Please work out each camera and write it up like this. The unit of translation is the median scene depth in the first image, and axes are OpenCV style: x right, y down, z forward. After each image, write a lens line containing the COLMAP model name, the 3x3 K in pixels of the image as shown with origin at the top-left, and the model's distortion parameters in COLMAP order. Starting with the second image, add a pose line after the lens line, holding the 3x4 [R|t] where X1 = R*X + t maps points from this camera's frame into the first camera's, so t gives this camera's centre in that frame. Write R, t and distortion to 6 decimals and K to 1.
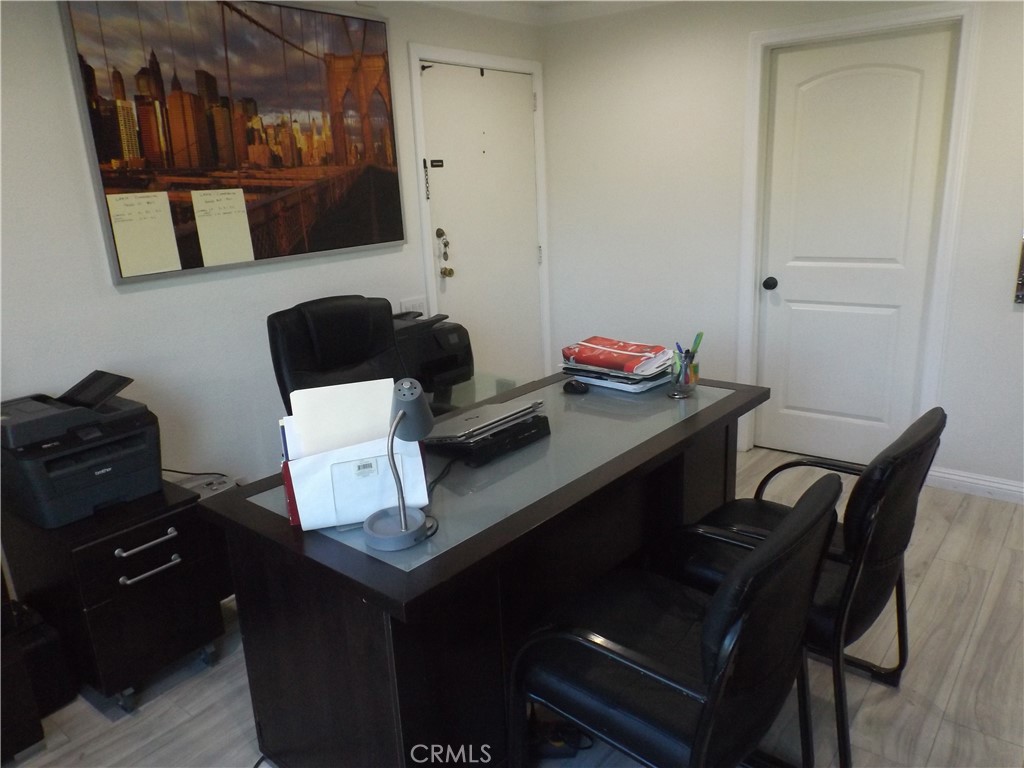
lens RADIAL K [[739.6, 0, 515.1], [0, 739.6, 389.5], [0, 0, 1]] dist [-0.004078, -0.001896]
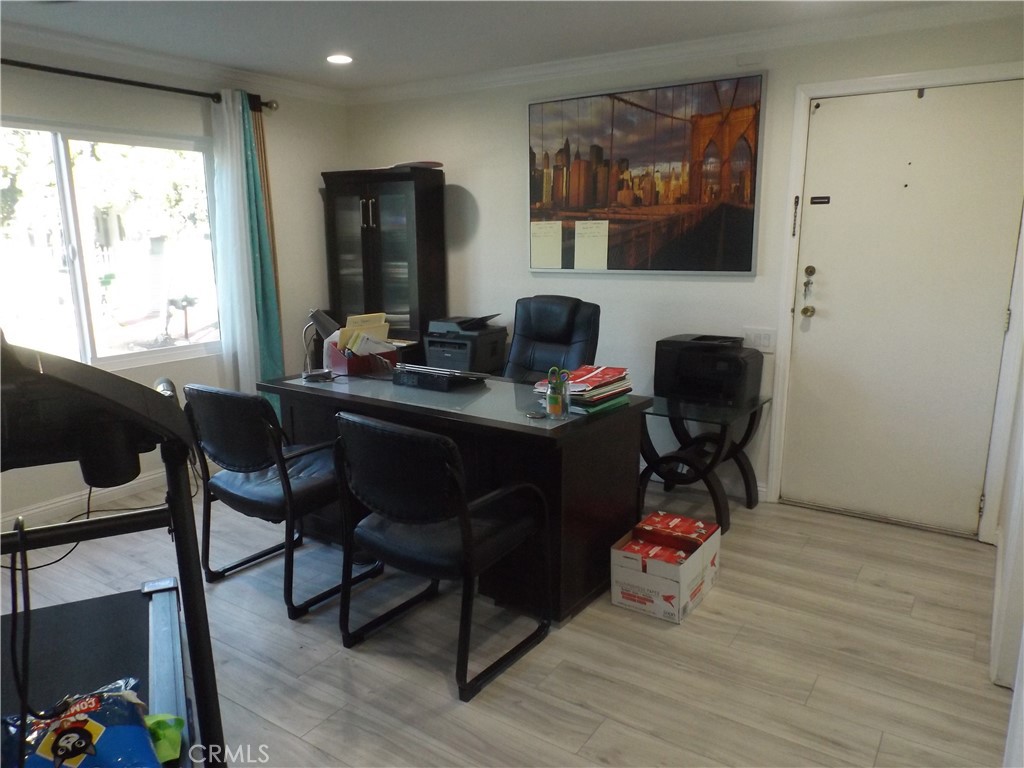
lens RADIAL K [[739.6, 0, 515.1], [0, 739.6, 389.5], [0, 0, 1]] dist [-0.004078, -0.001896]
pose [[0.085698, 0.250113, -0.964417, 1.068224], [-0.269087, 0.937816, 0.219304, -0.219284], [0.959296, 0.240718, 0.147671, 0.656434]]
